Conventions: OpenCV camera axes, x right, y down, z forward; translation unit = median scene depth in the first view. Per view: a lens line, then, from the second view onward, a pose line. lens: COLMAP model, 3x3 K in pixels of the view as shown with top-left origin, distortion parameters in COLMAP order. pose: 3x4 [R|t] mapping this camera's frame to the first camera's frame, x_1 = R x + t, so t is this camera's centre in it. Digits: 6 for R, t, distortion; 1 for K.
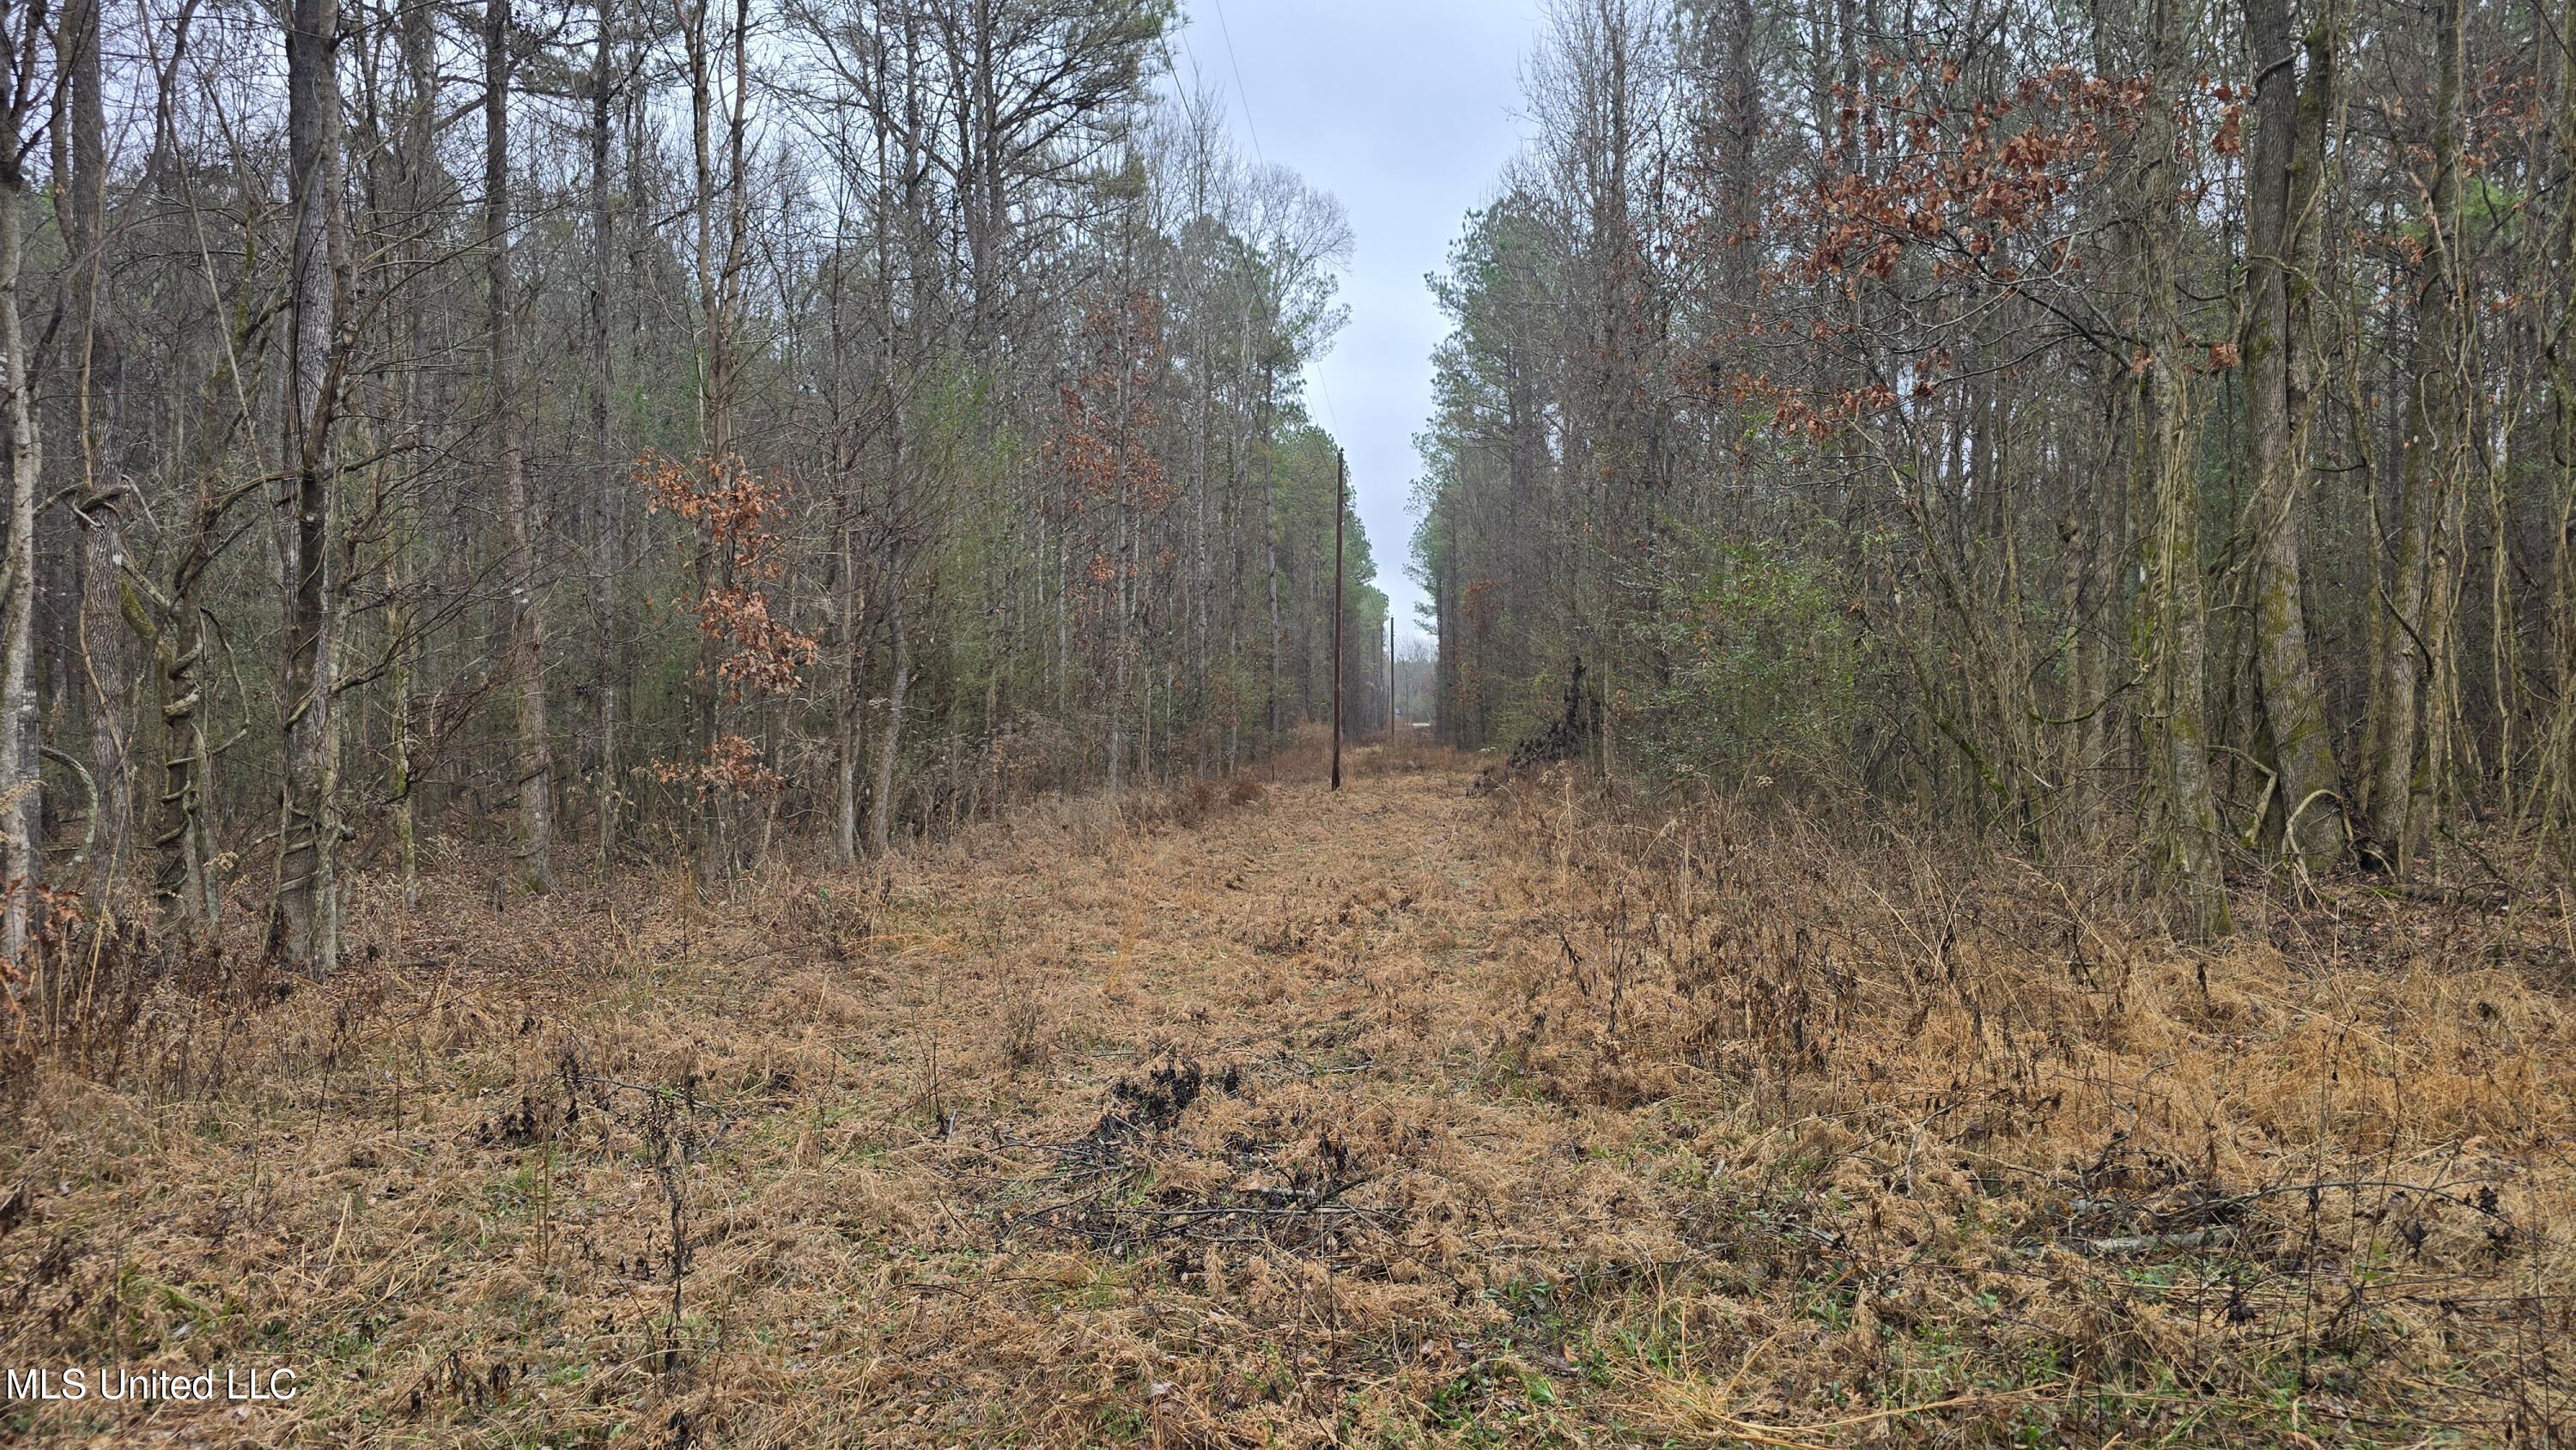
lens RADIAL K [[1670.5, 0, 1290.4], [0, 1670.5, 855.6], [0, 0, 1]] dist [0.054568, -0.031675]
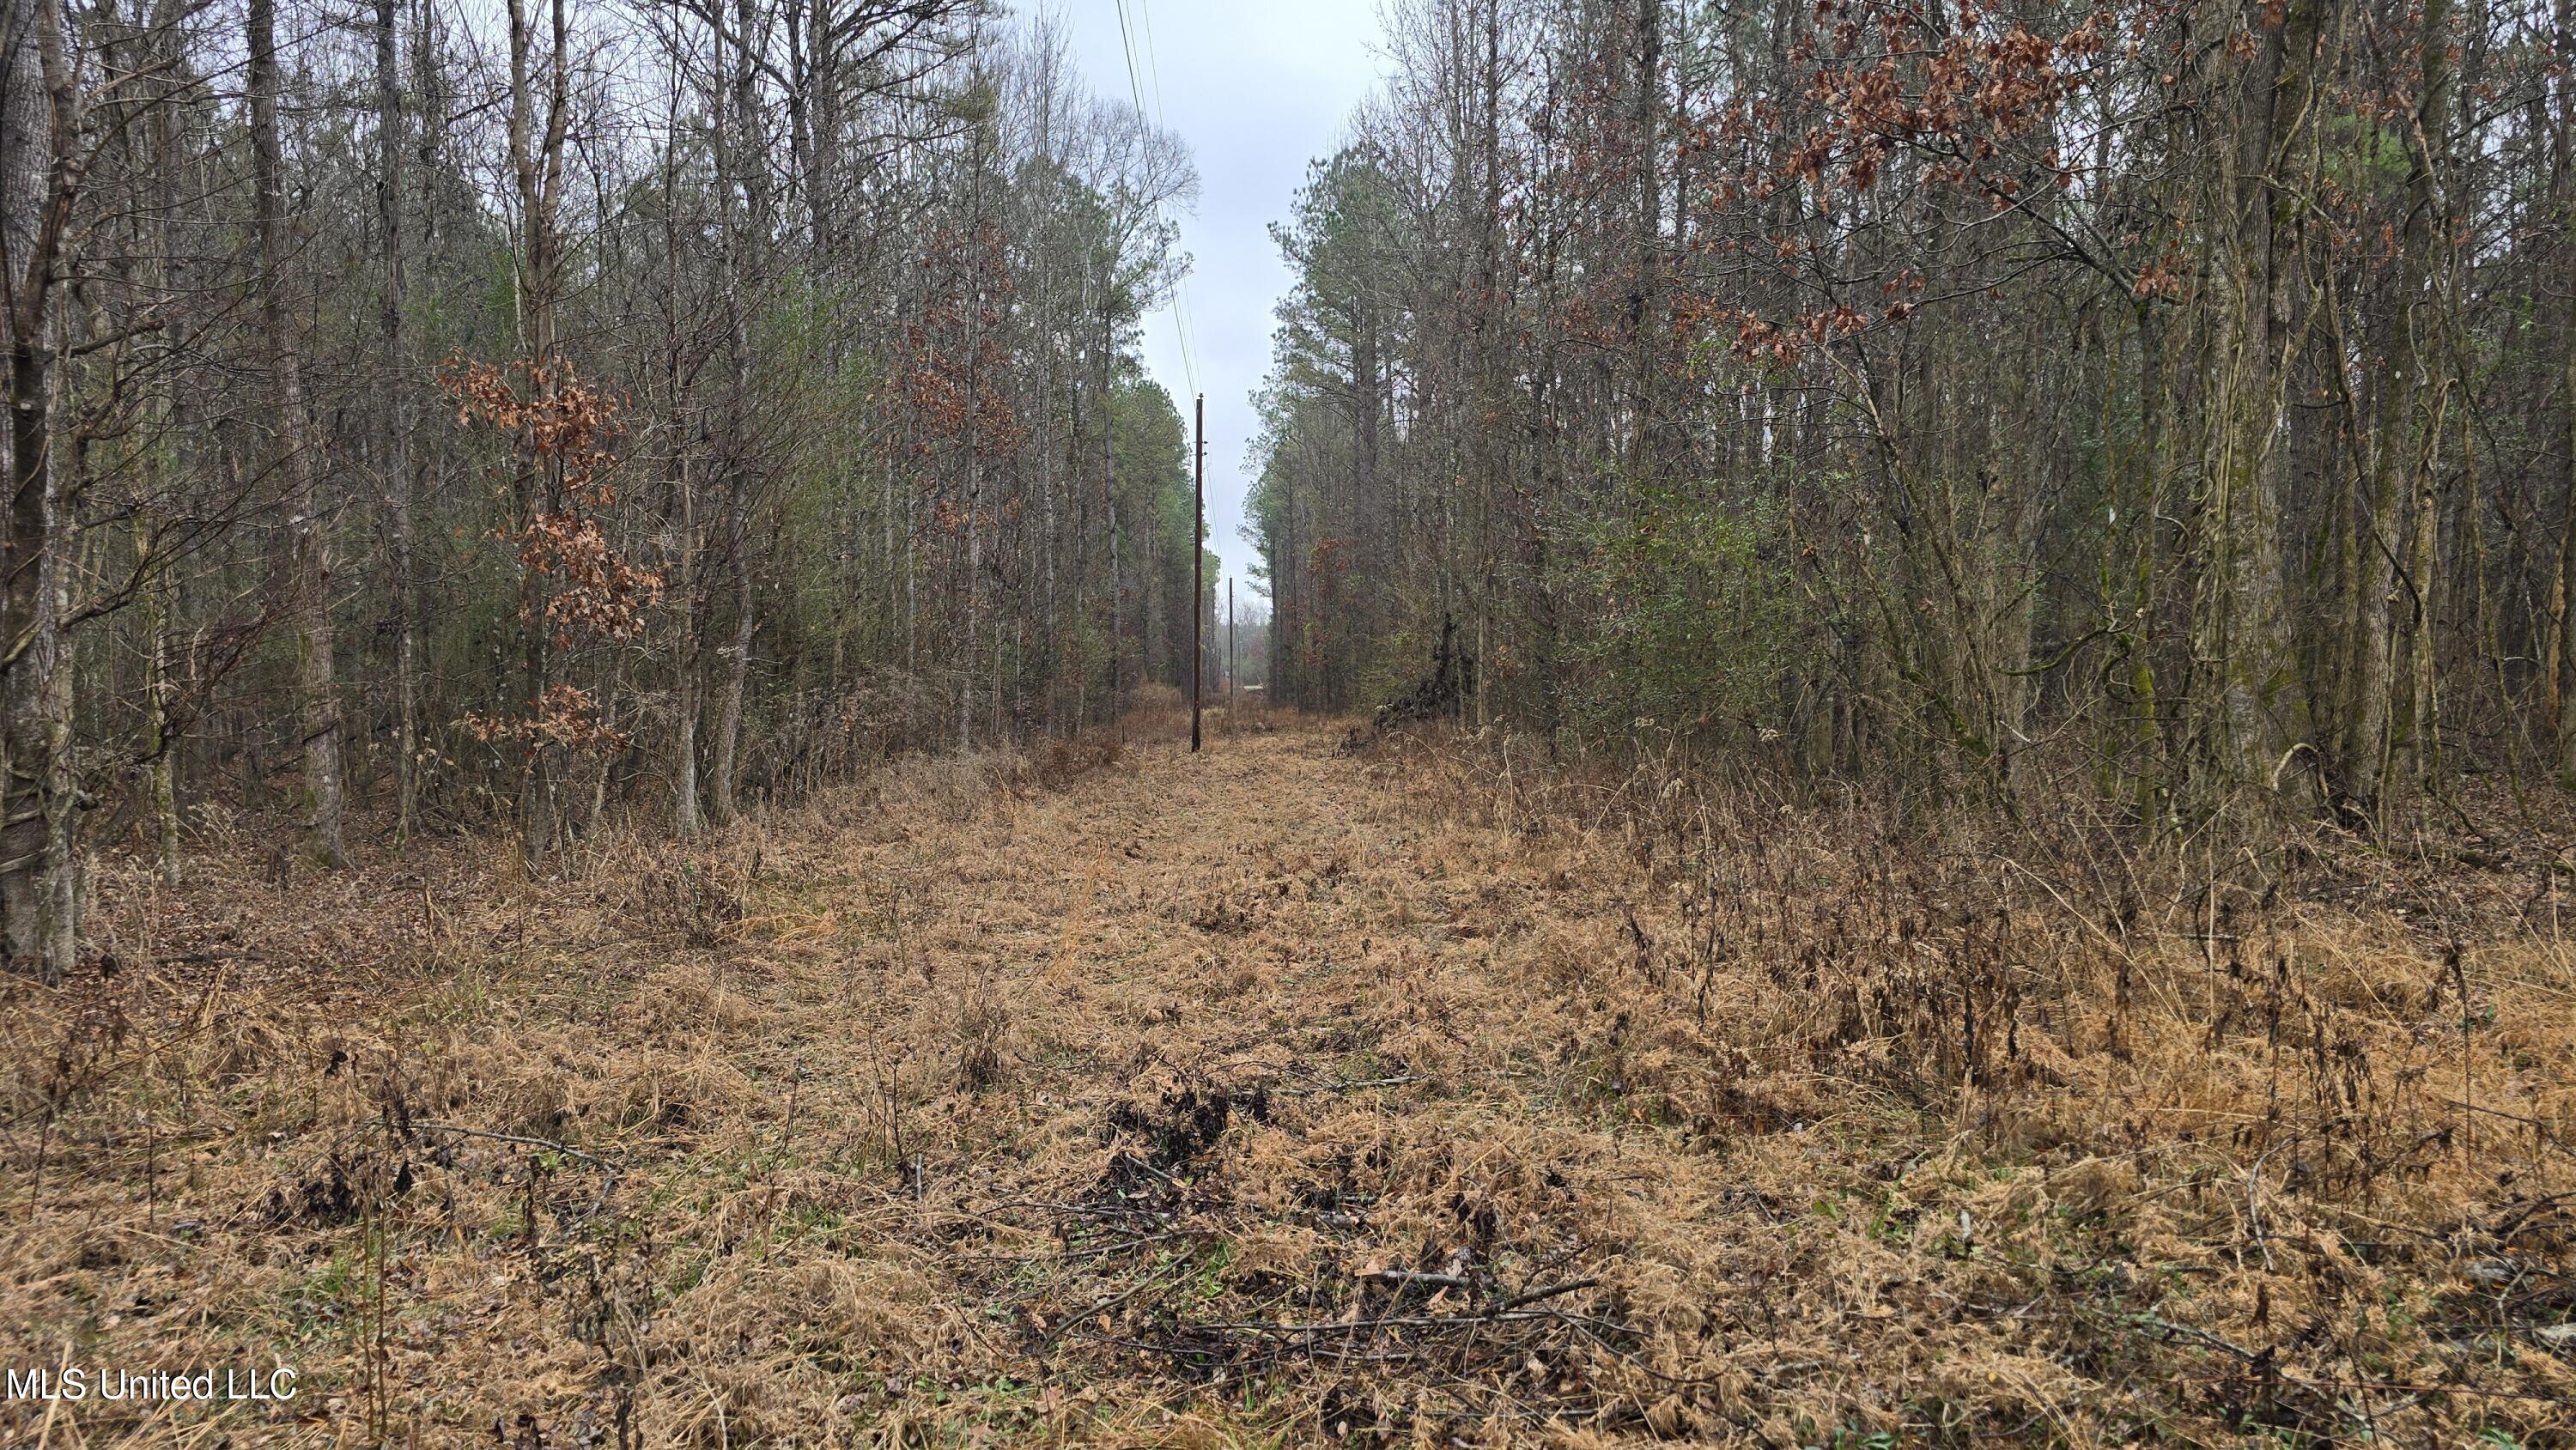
lens RADIAL K [[1670.5, 0, 1290.4], [0, 1670.5, 855.6], [0, 0, 1]] dist [0.054568, -0.031675]
pose [[0.994941, -0.008878, 0.100065, -0.046000], [0.006637, 0.999720, 0.022711, -0.001152], [-0.100238, -0.021932, 0.994722, 0.093006]]
